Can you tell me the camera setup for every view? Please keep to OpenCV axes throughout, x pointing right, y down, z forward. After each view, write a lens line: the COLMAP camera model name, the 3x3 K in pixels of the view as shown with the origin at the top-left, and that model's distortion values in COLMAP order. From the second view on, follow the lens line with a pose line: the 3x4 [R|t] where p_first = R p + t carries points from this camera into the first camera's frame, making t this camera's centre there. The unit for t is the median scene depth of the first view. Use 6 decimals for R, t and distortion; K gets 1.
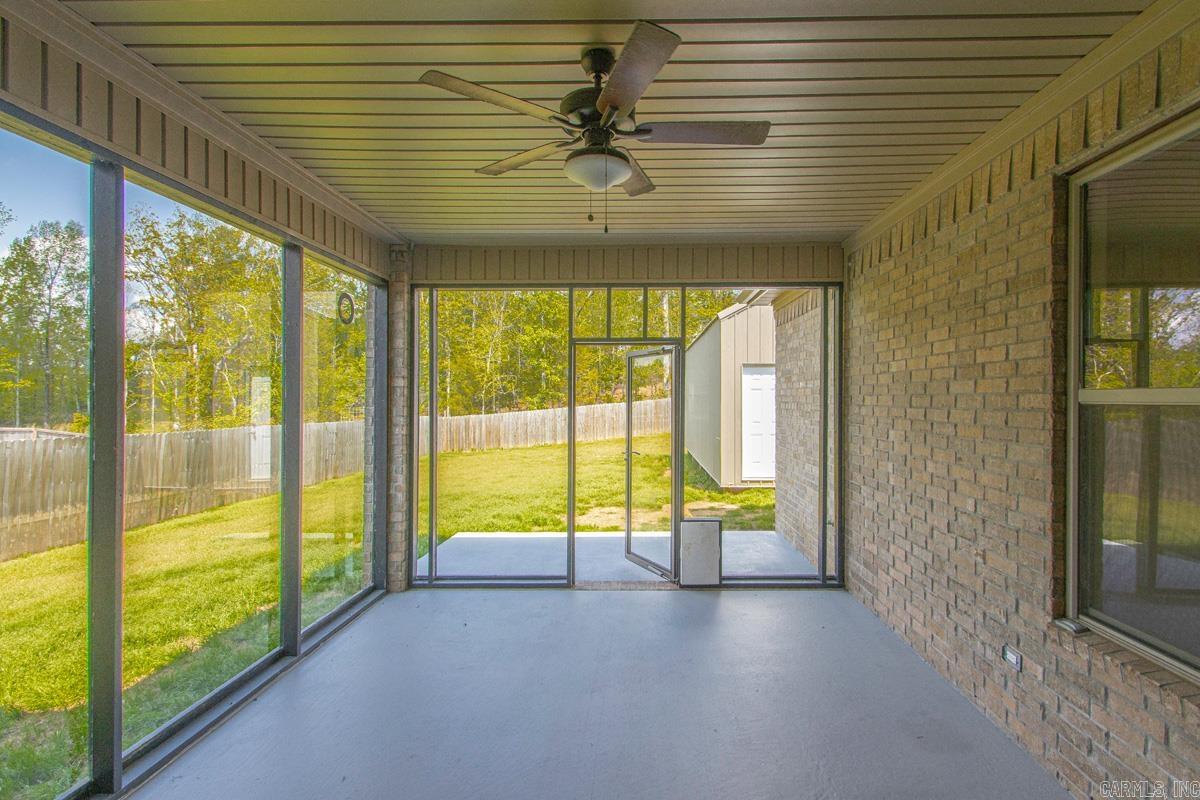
lens RADIAL K [[575.3, 0, 602.6], [0, 575.3, 405.8], [0, 0, 1]] dist [0.012939, -0.000419]
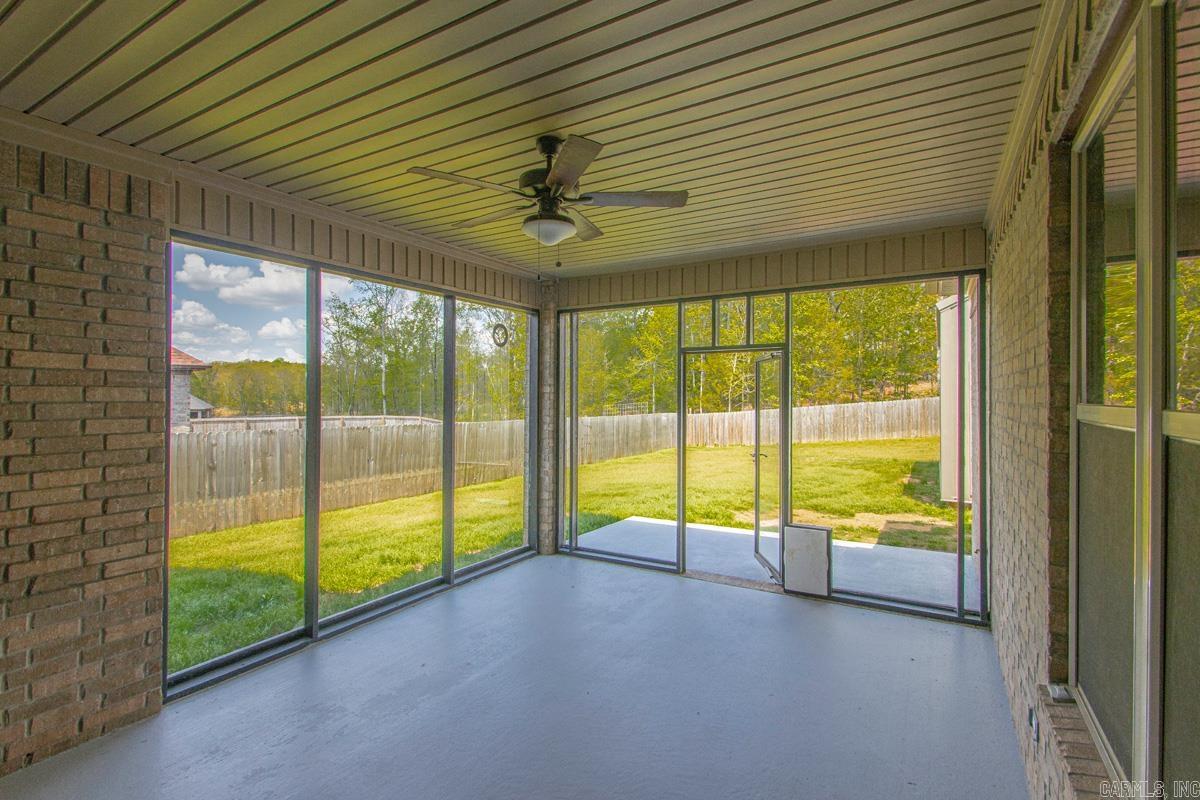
lens RADIAL K [[557.8, 0, 600.0], [0, 557.8, 400.0], [0, 0, 1]] dist [0.018237, -0.000025]
pose [[0.867725, 0.005151, -0.497017, 0.342259], [-0.006457, 0.999979, -0.000910, -0.015849], [0.497002, 0.003999, 0.867740, -0.007271]]
